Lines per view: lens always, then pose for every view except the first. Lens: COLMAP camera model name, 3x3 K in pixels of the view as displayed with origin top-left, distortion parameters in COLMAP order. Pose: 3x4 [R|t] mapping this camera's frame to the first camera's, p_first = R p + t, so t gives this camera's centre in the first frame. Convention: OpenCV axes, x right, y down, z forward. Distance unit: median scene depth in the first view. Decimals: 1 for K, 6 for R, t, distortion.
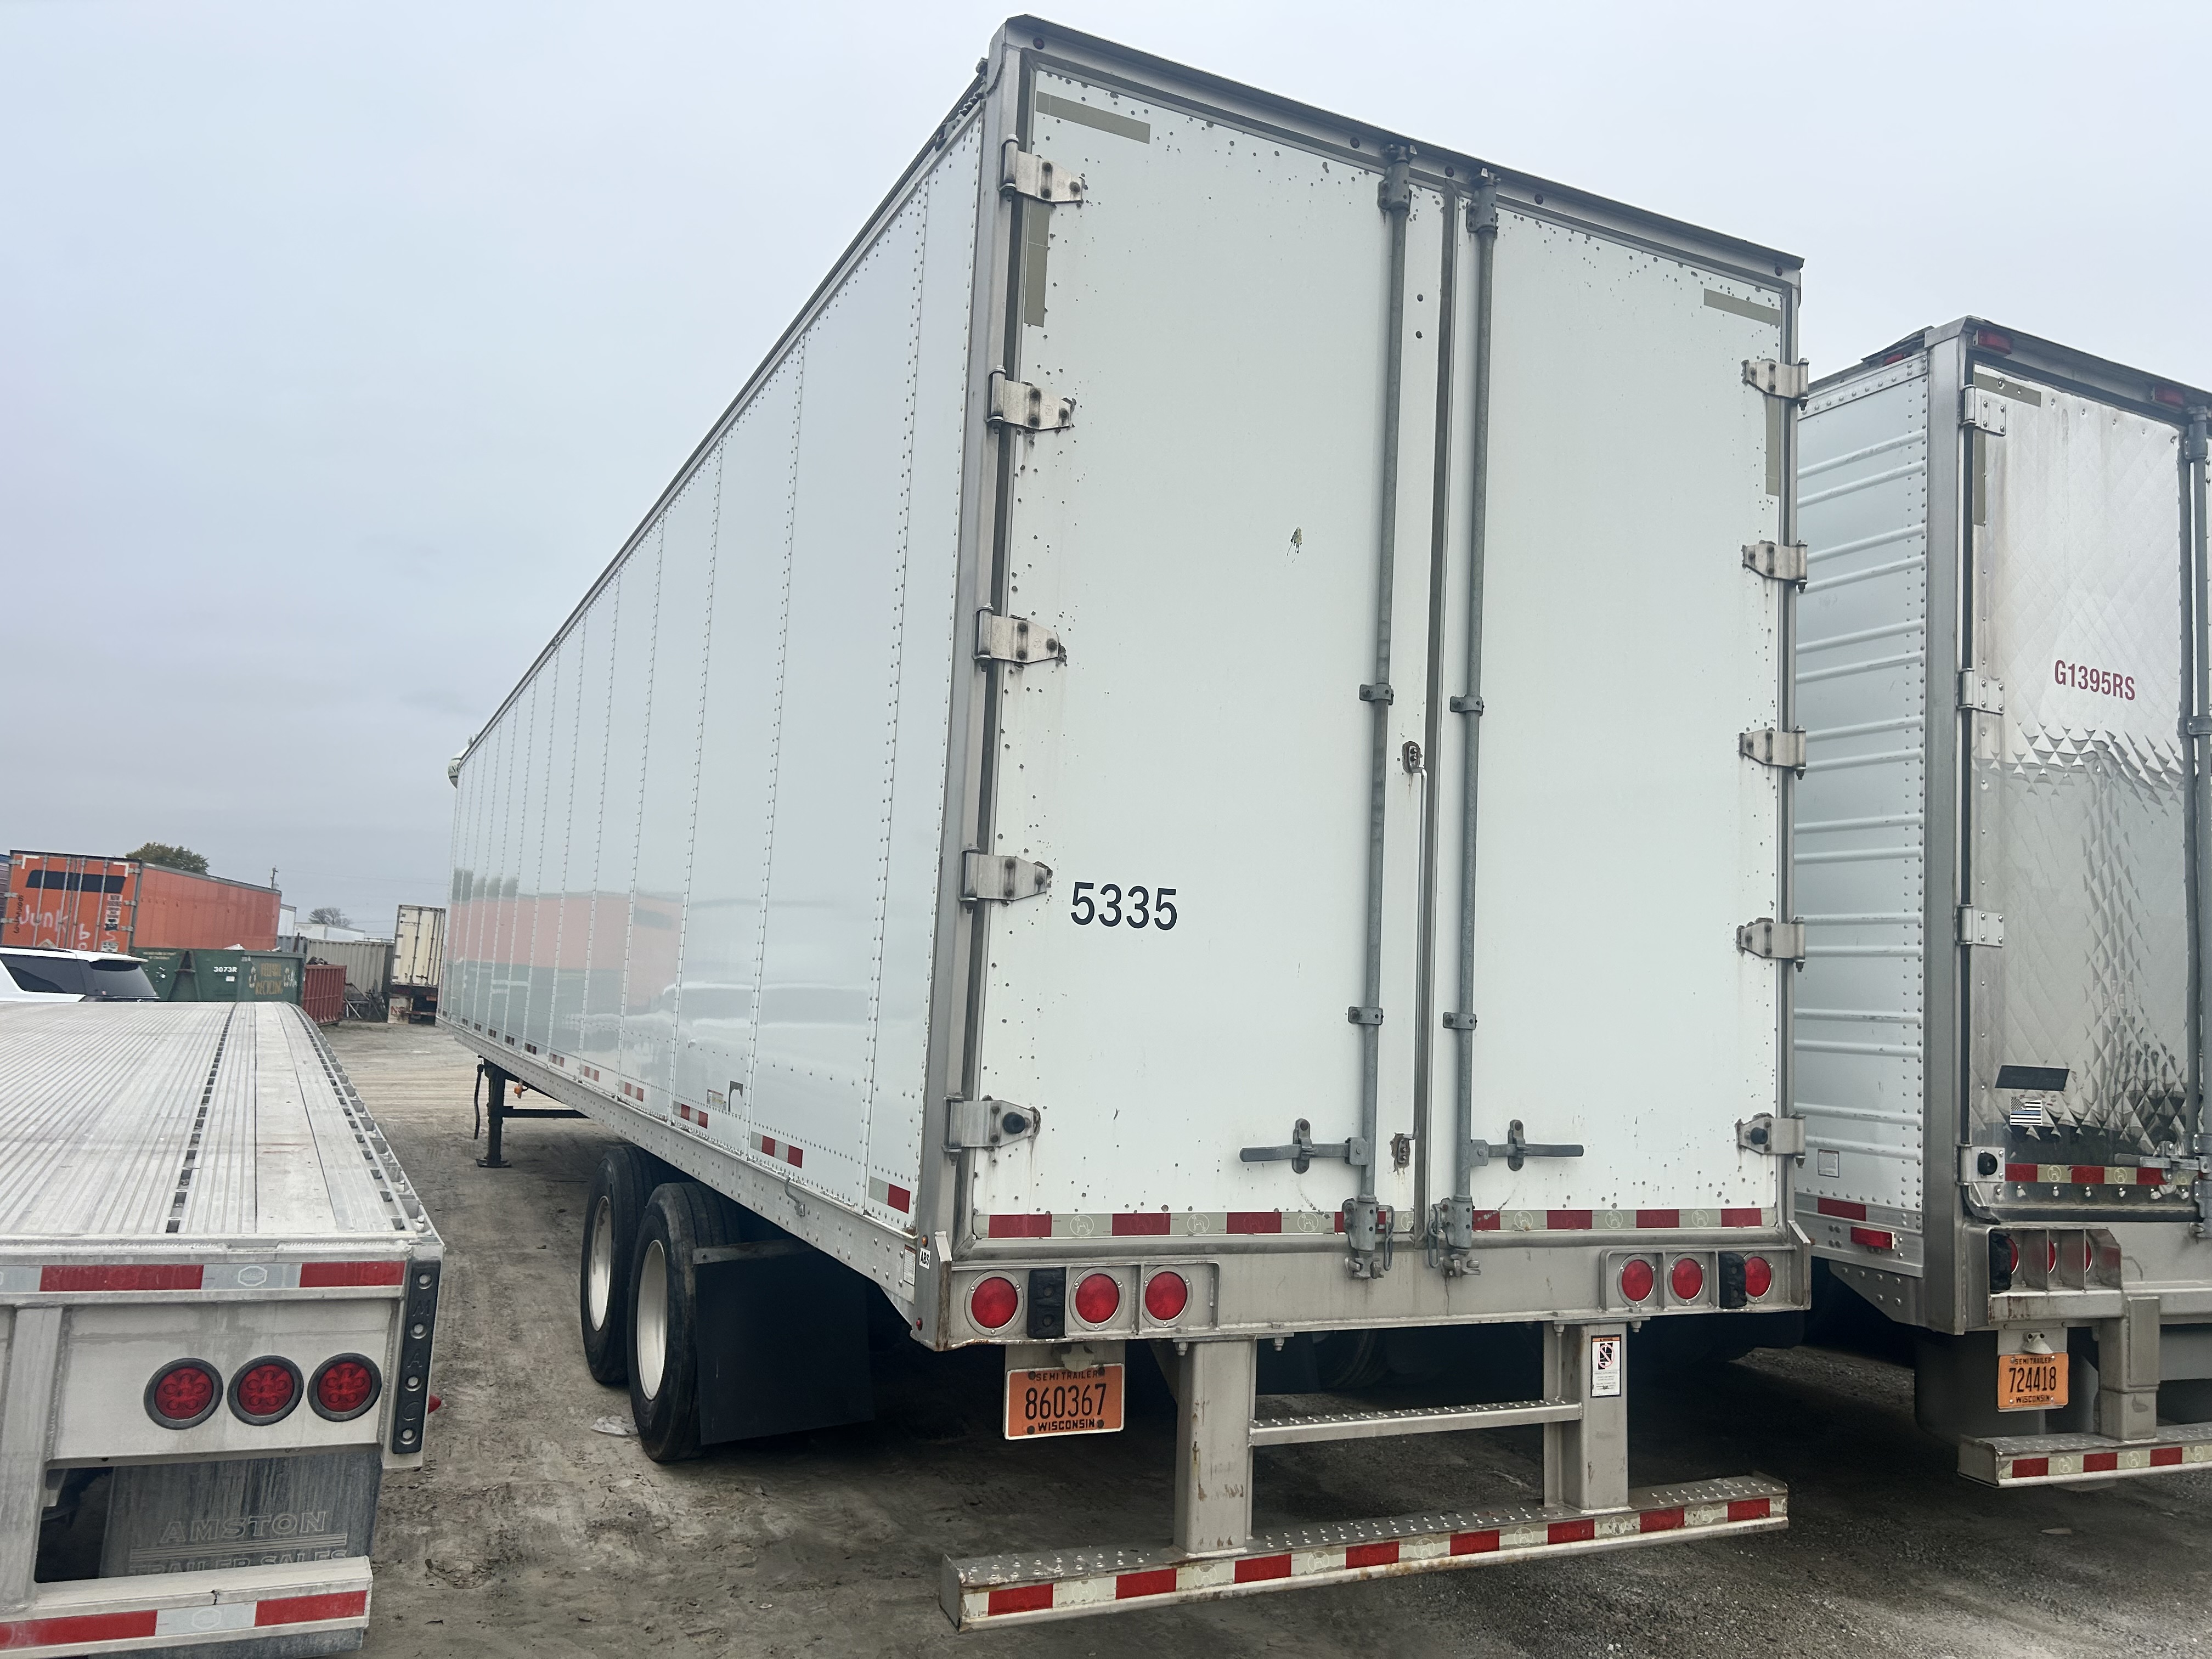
lens RADIAL K [[1661.2, 0, 1101.7], [0, 1661.2, 805.6], [0, 0, 1]] dist [0.066811, -0.080819]
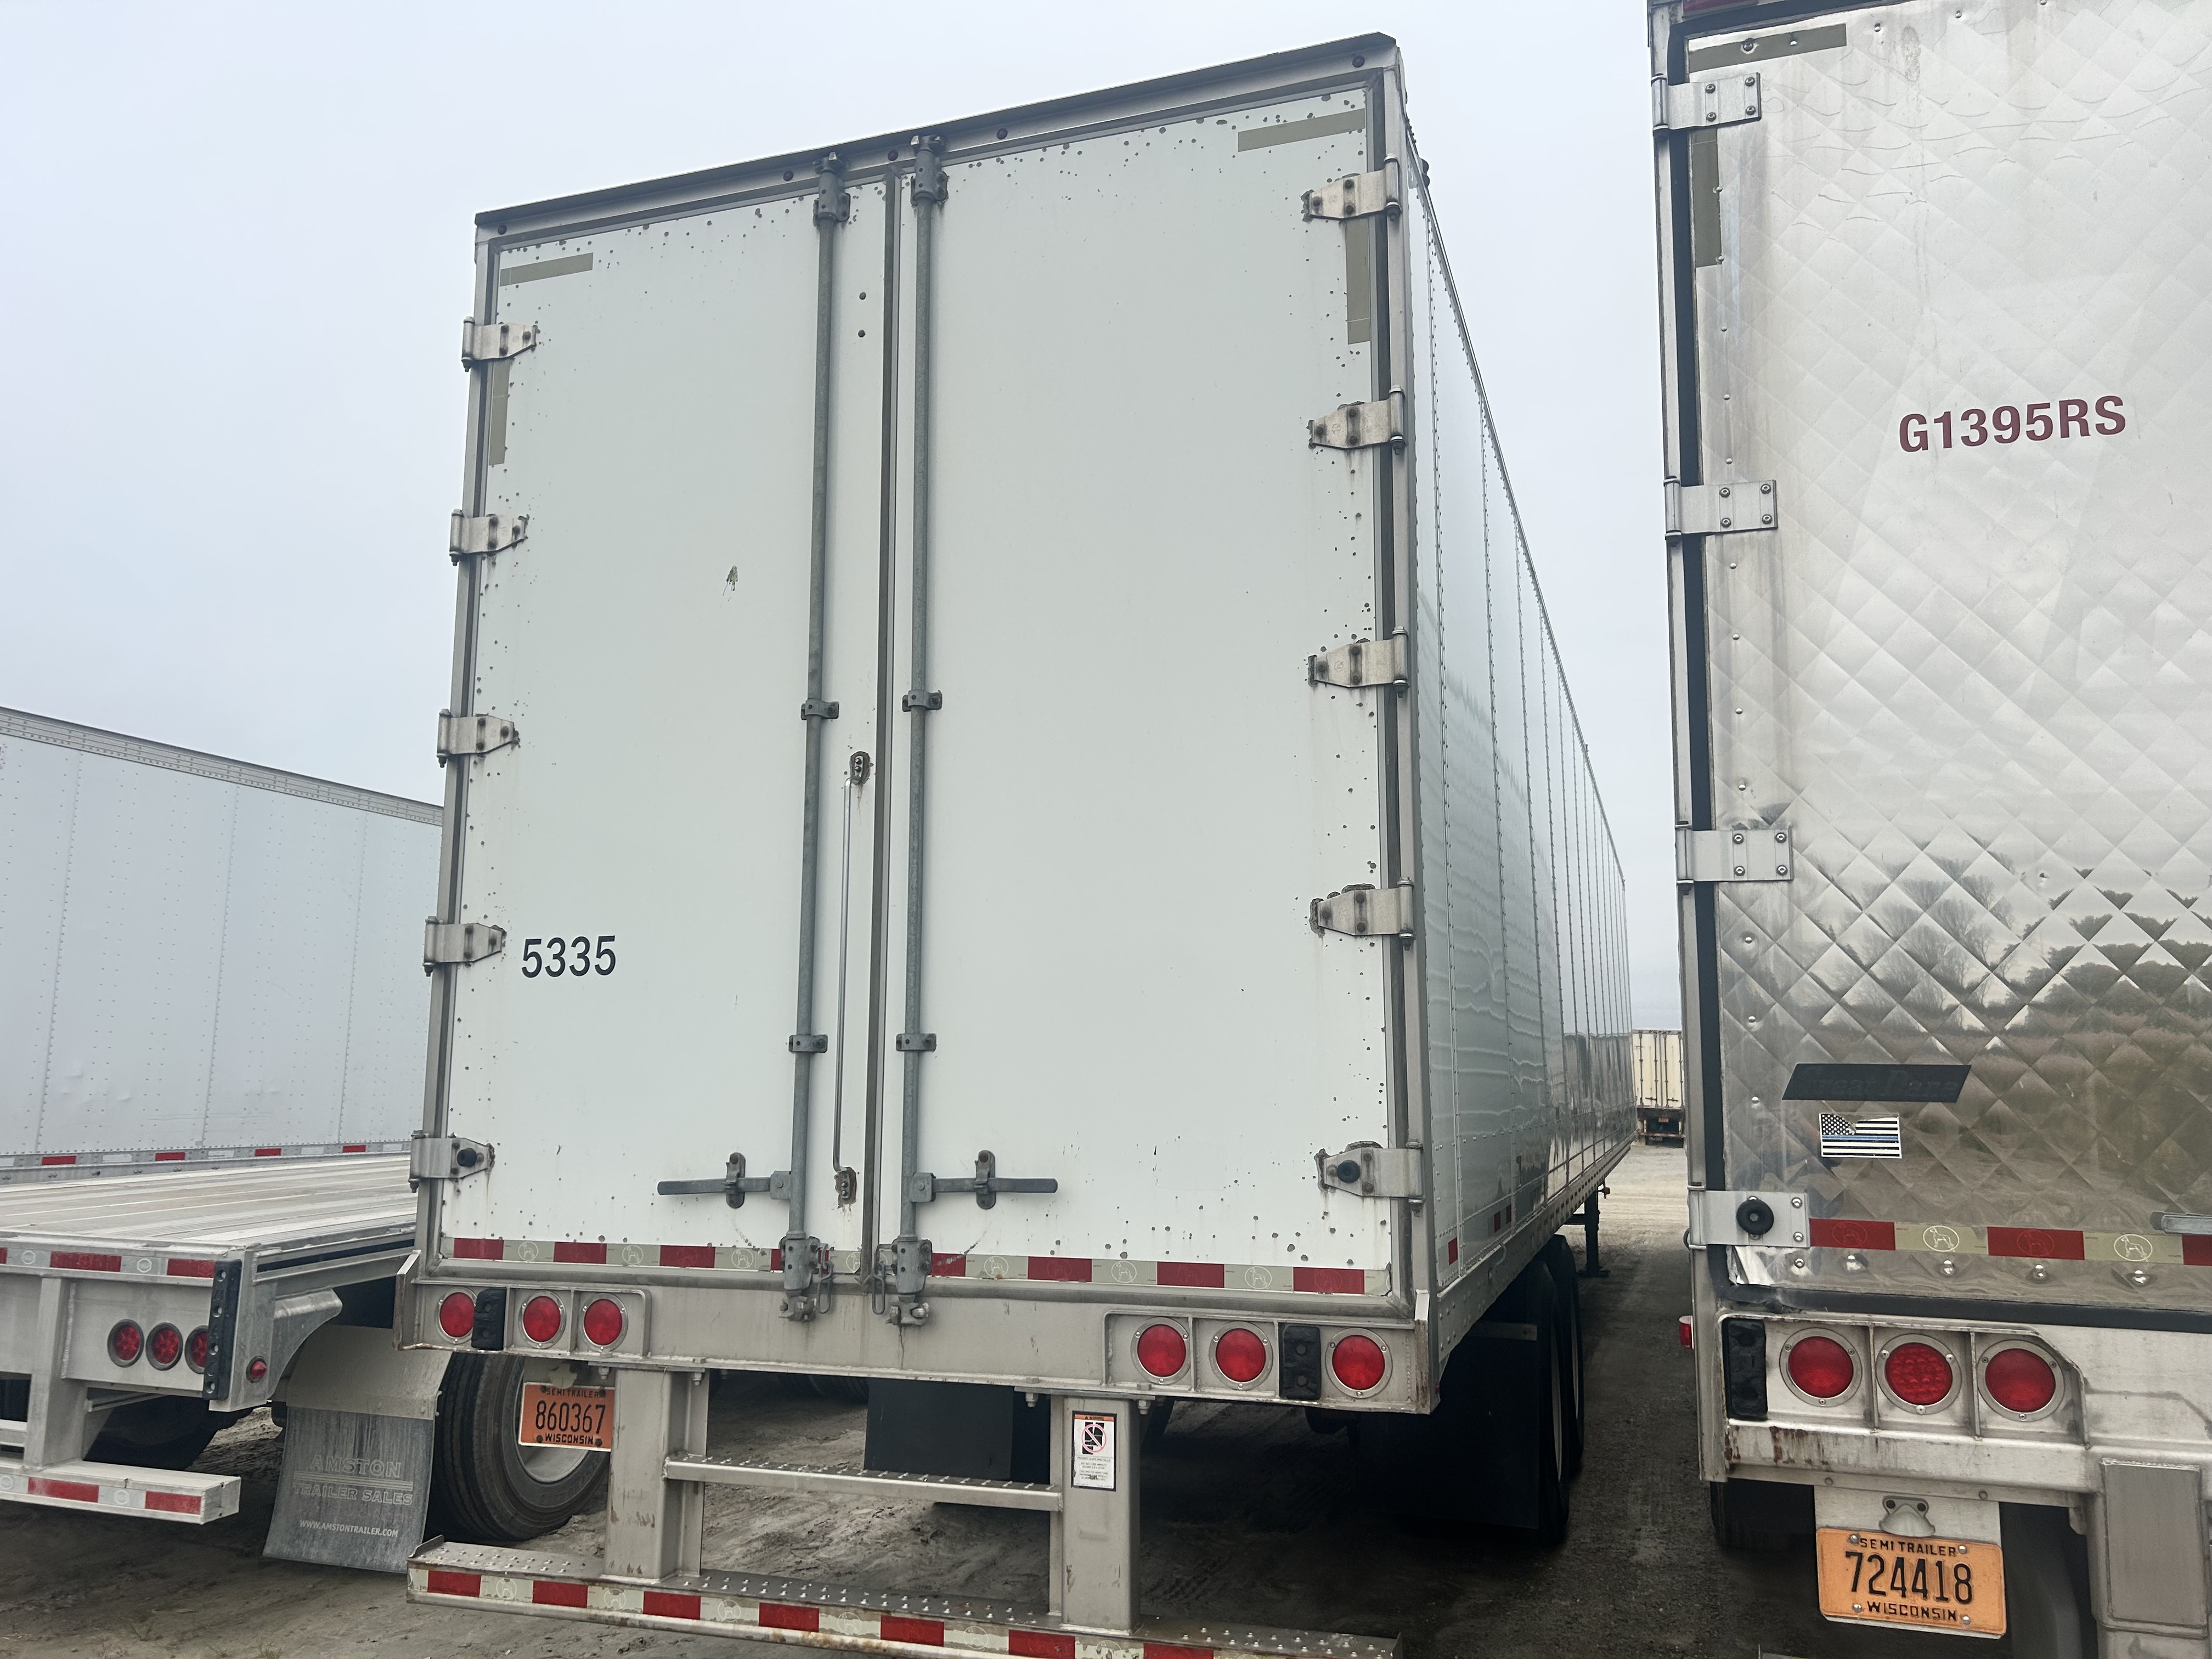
lens RADIAL K [[1661.2, 0, 1130.2], [0, 1661.2, 827.4], [0, 0, 1]] dist [0.066811, -0.080819]
pose [[0.713323, -0.154776, -0.683531, 0.945470], [0.112010, 0.987950, -0.106815, 0.123621], [0.691826, -0.000369, 0.722064, 0.425763]]
